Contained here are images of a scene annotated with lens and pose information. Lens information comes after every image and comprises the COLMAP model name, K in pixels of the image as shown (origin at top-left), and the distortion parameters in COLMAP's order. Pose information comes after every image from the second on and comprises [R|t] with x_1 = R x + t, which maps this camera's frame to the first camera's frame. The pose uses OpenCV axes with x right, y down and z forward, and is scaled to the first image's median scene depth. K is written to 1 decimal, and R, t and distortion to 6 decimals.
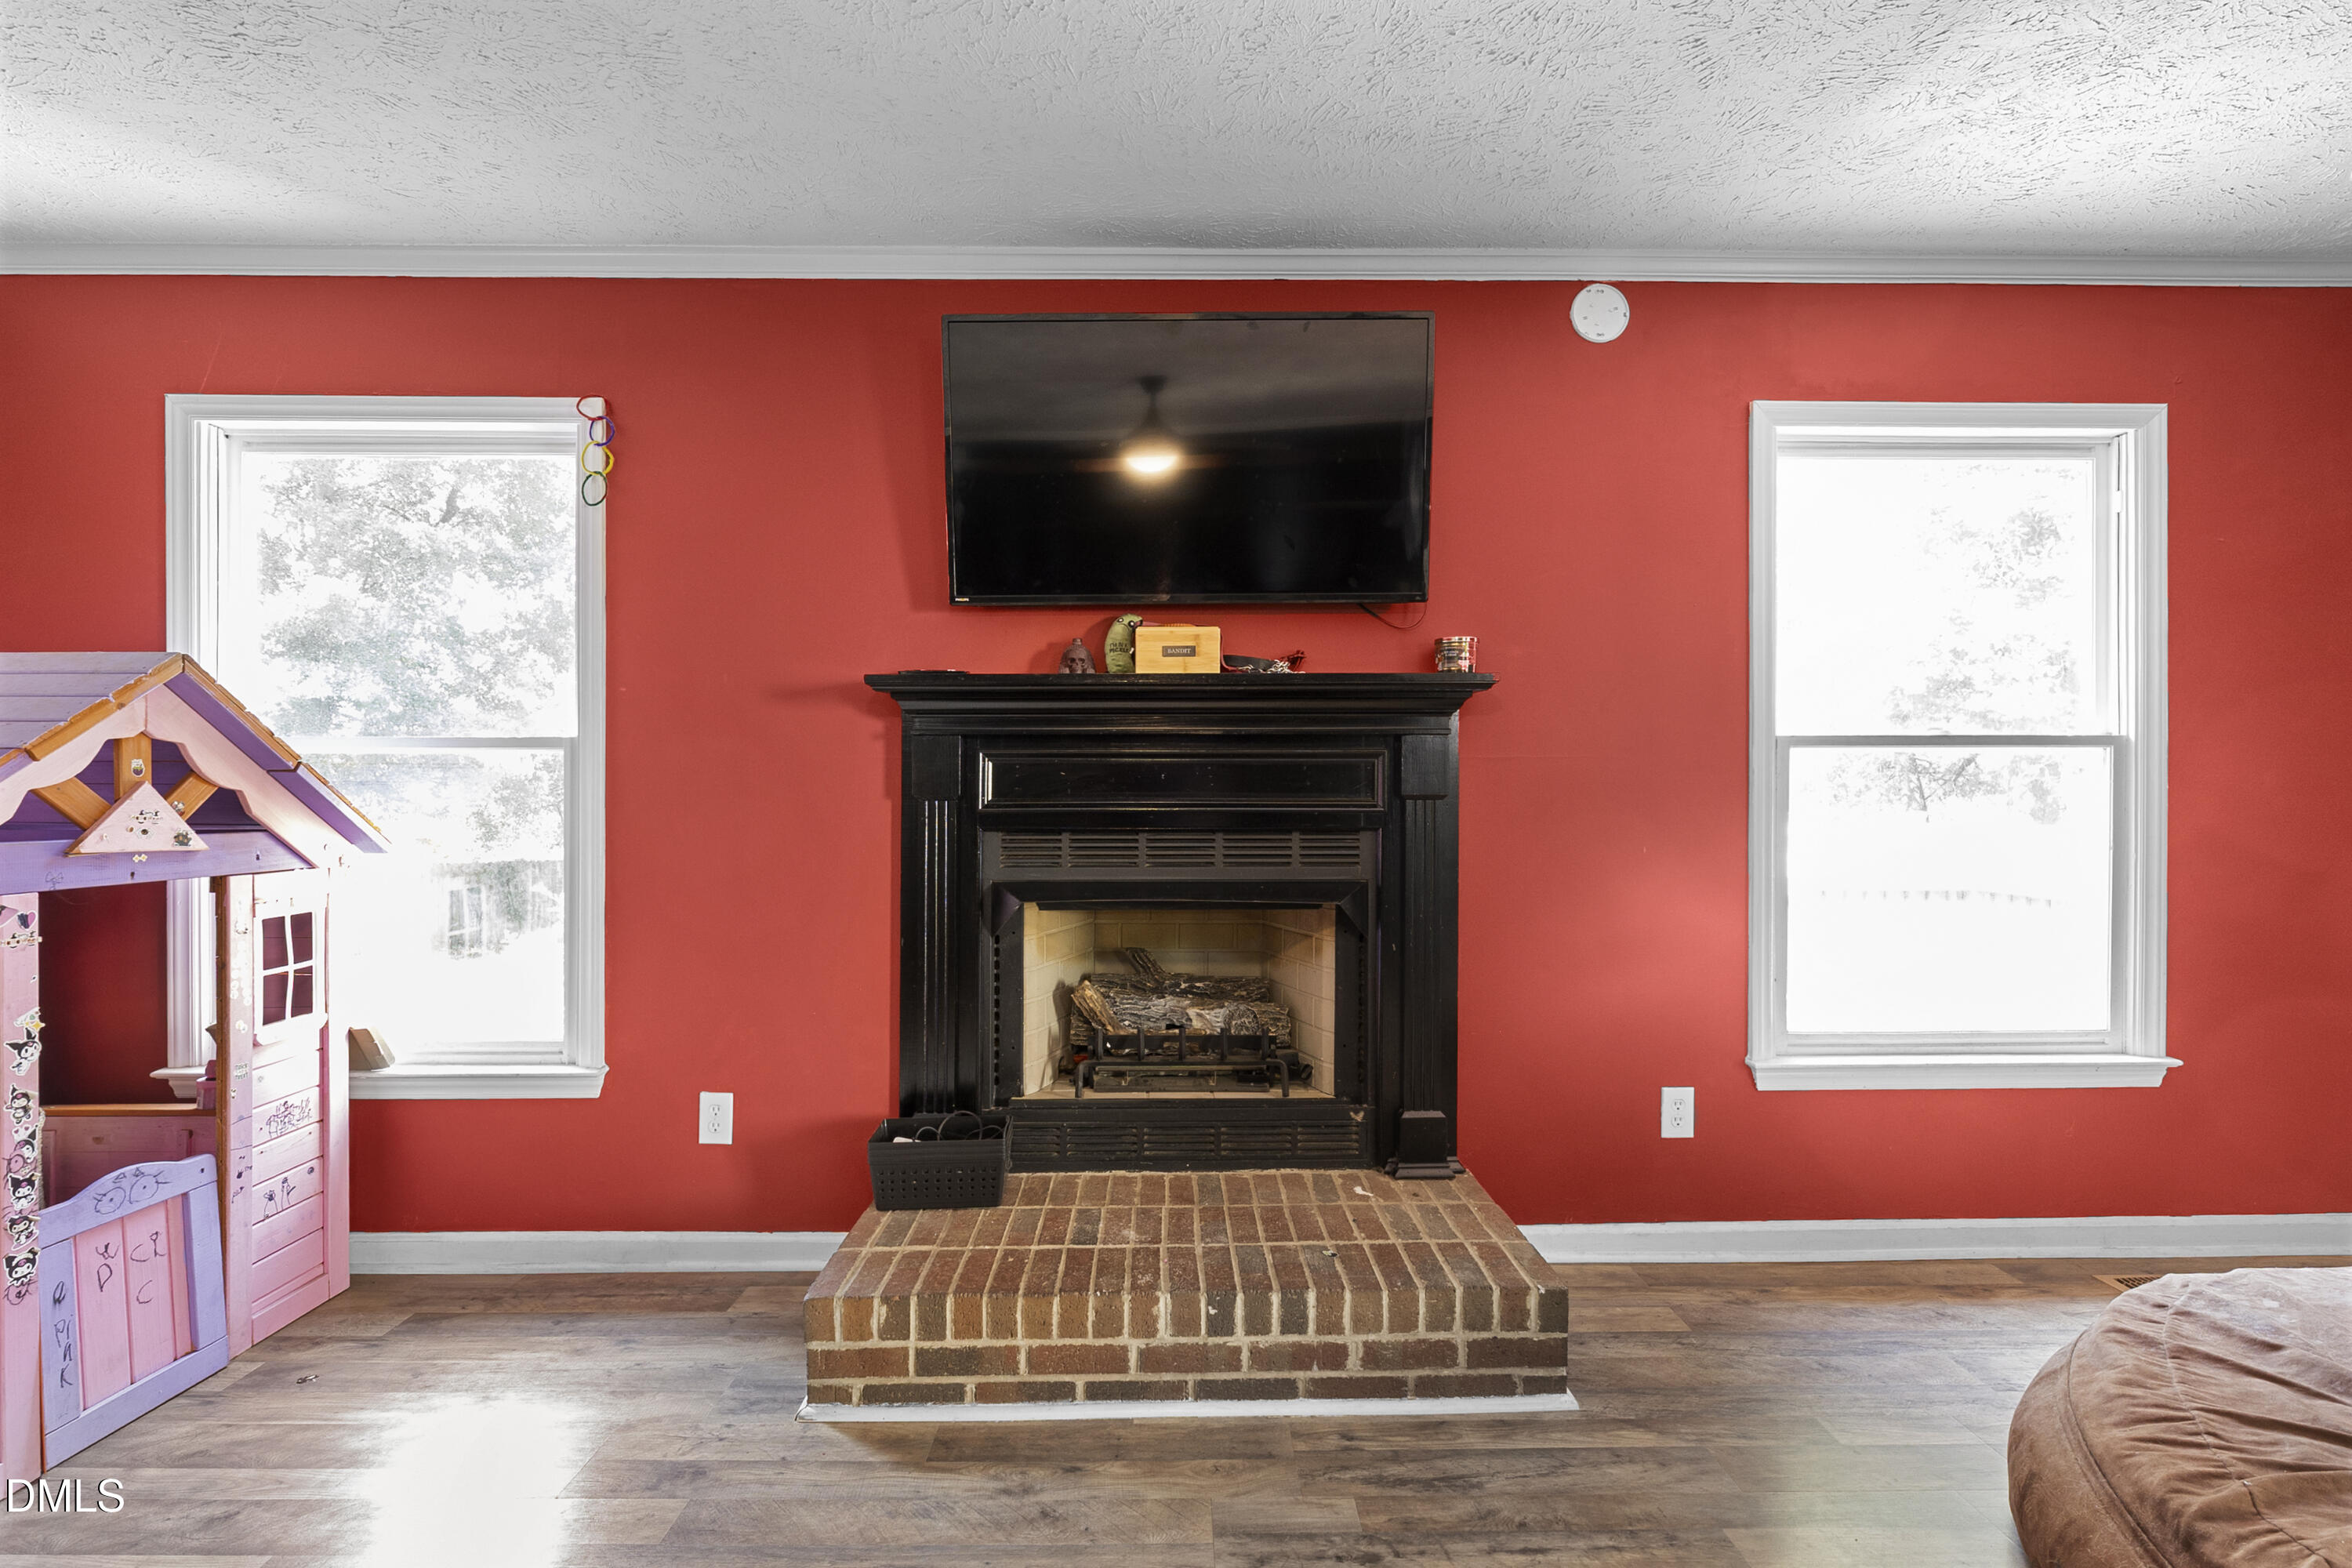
lens RADIAL K [[1045.6, 0, 1174.4], [0, 1045.6, 788.1], [0, 0, 1]] dist [-0.005435, 0.002299]
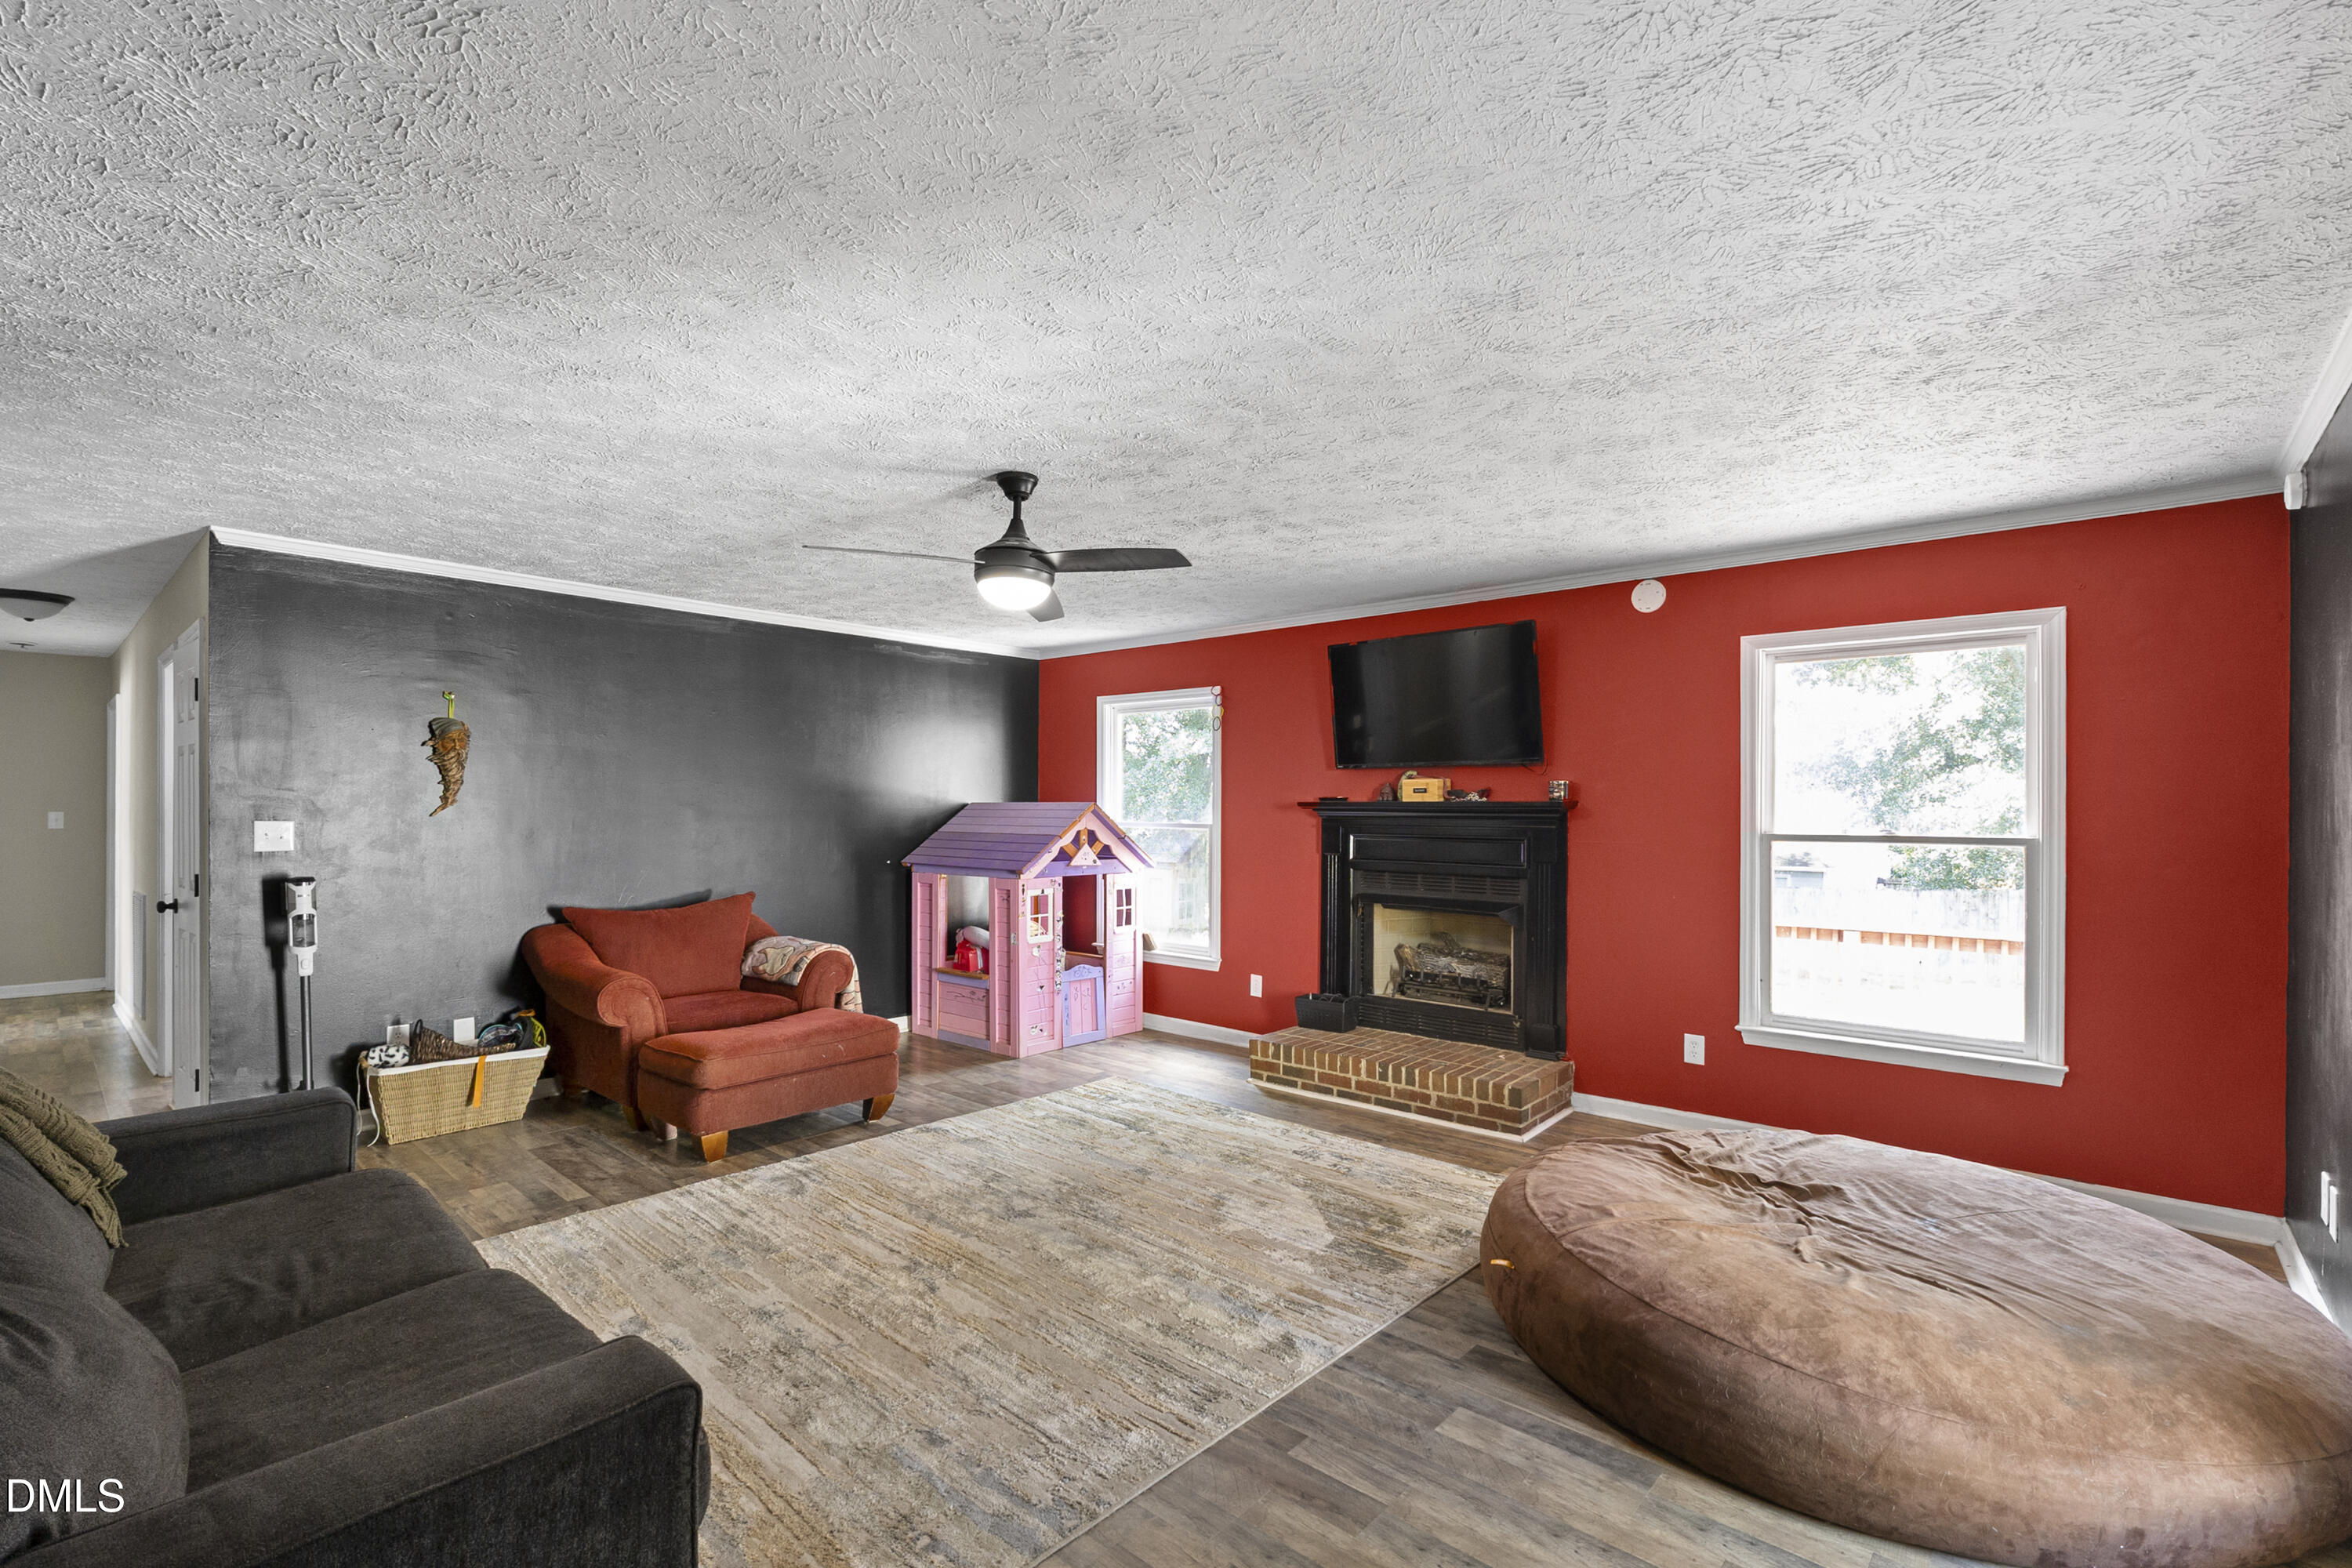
lens RADIAL K [[1045.6, 0, 1178.1], [0, 1045.6, 796.3], [0, 0, 1]] dist [-0.005435, 0.002299]
pose [[0.740705, -0.001911, -0.671828, 1.113538], [-0.002095, 0.999985, -0.005154, -0.110101], [0.671828, 0.005226, 0.740689, -0.957115]]
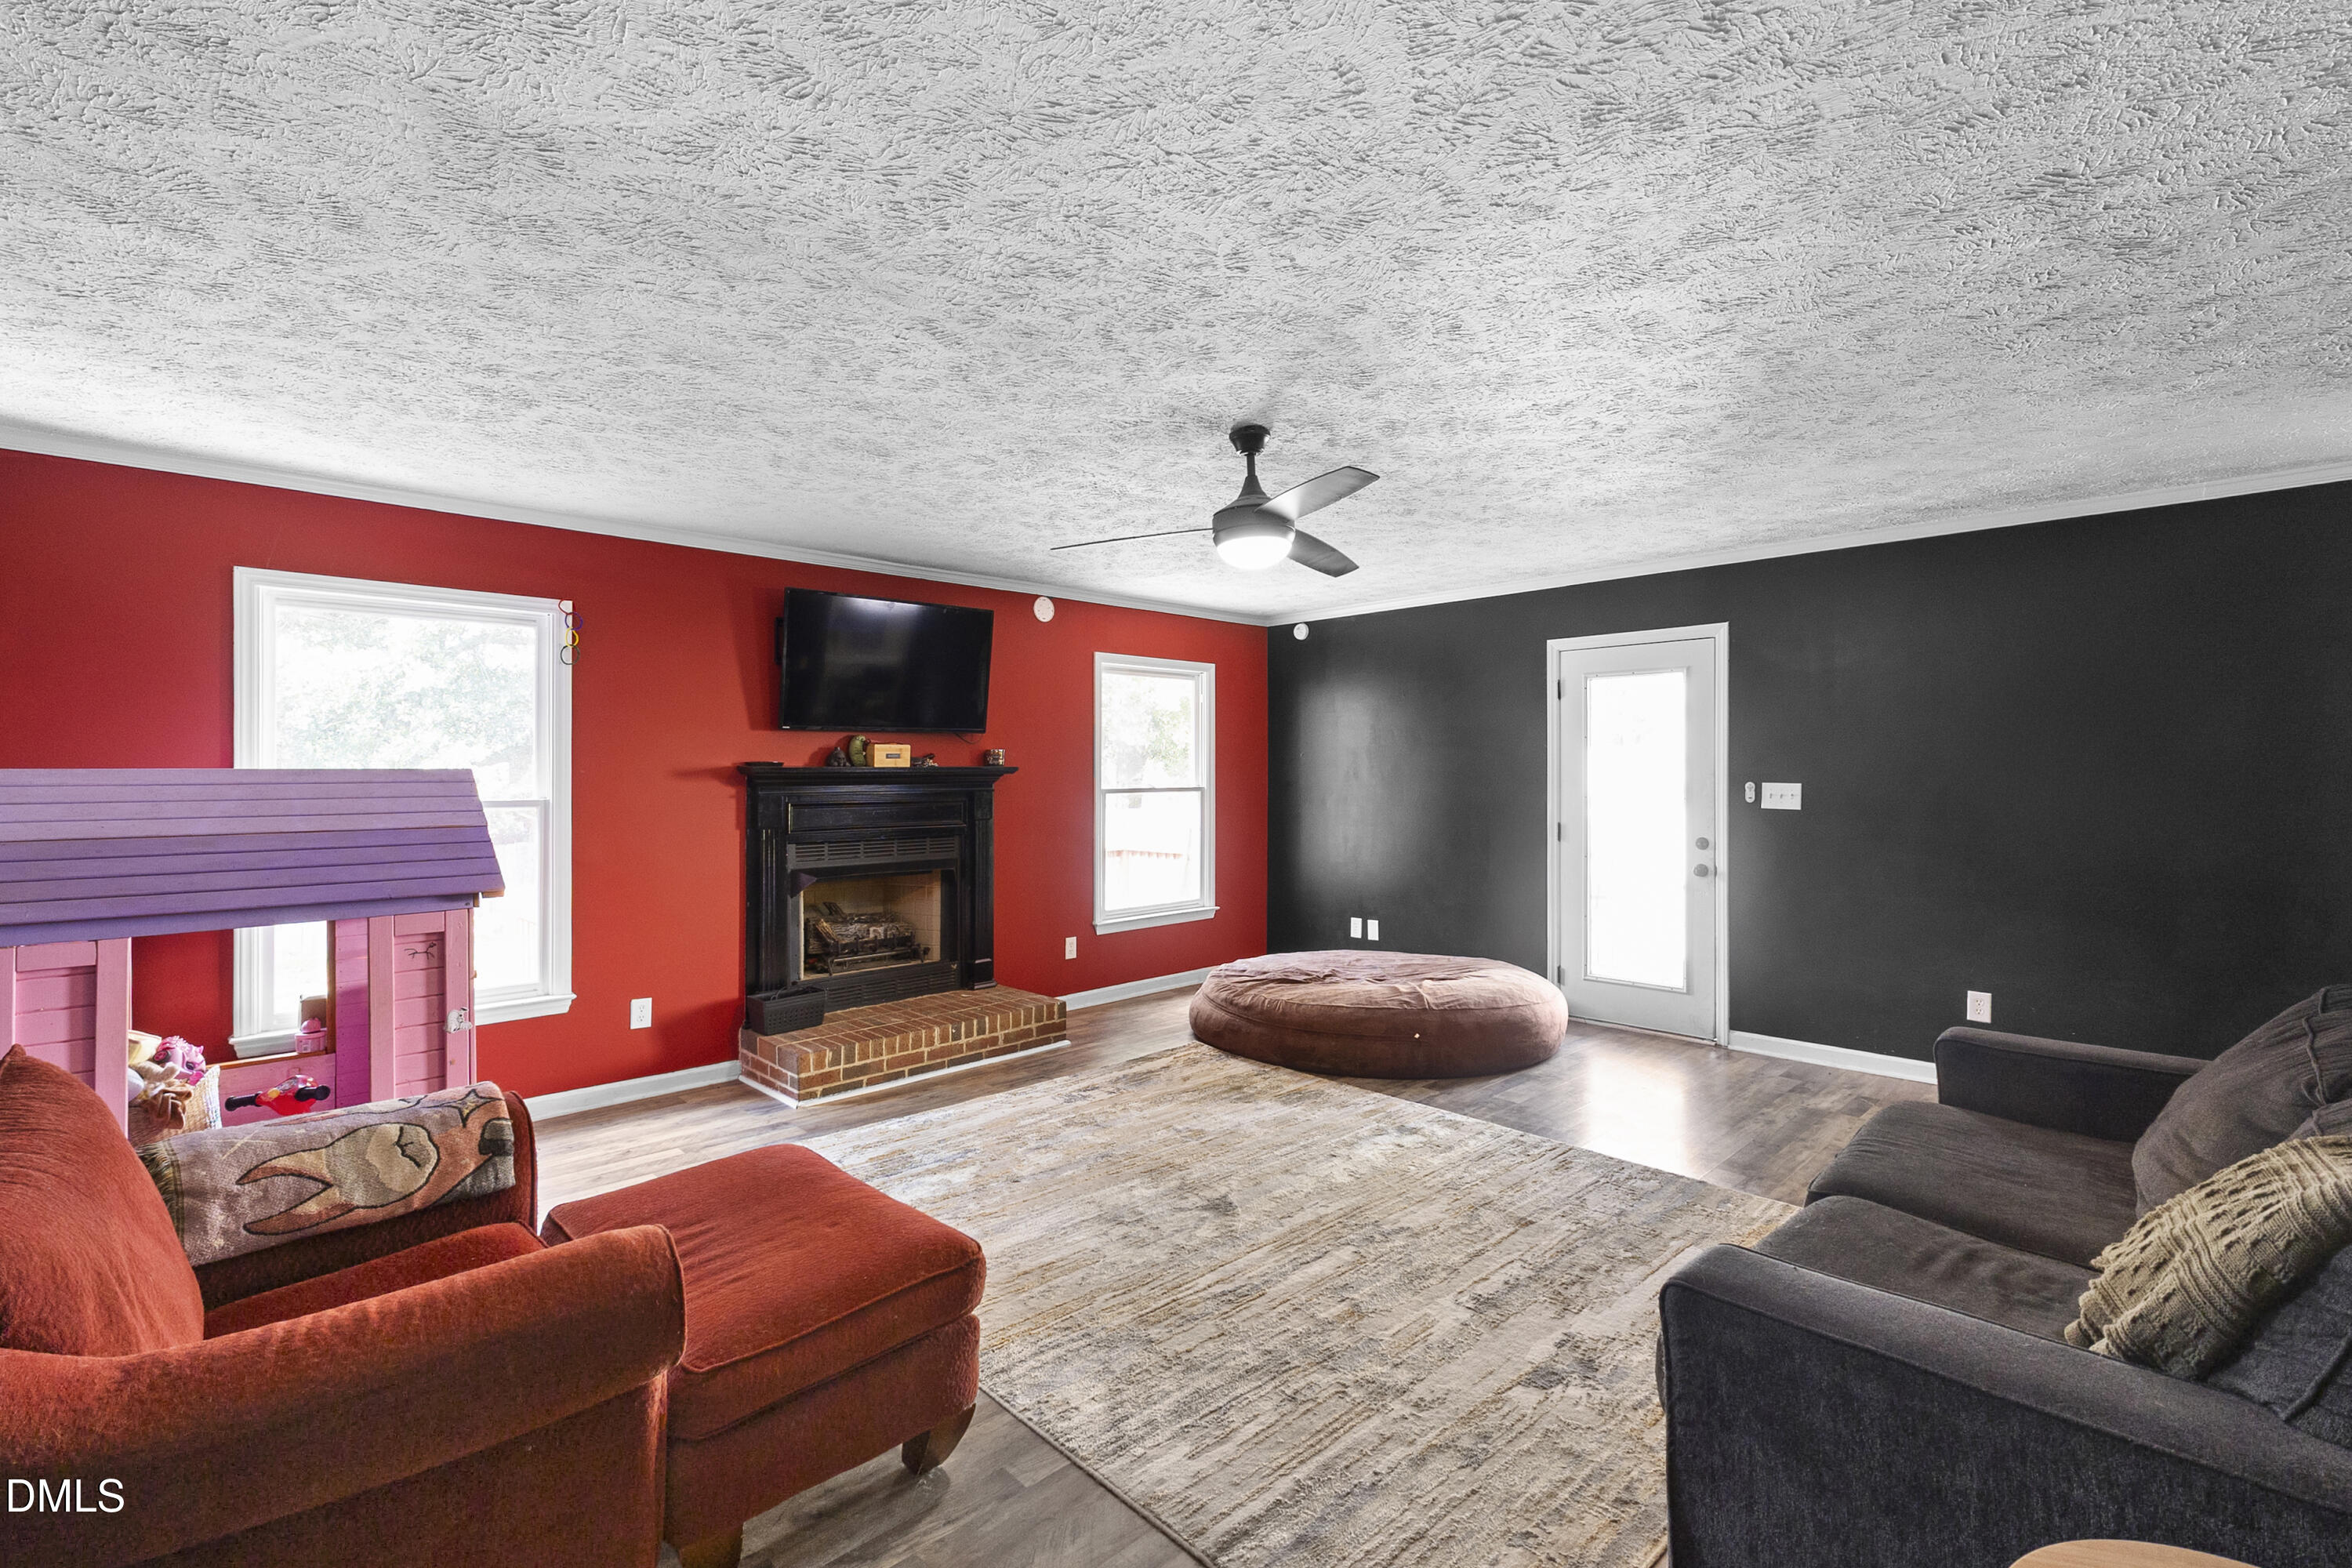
lens RADIAL K [[1045.6, 0, 1171.6], [0, 1045.6, 767.2], [0, 0, 1]] dist [-0.005435, 0.002299]
pose [[0.730416, 0.001667, 0.683001, -1.076018], [0.000438, 0.999996, -0.002909, -0.104508], [-0.683003, 0.002424, 0.730412, -0.989543]]
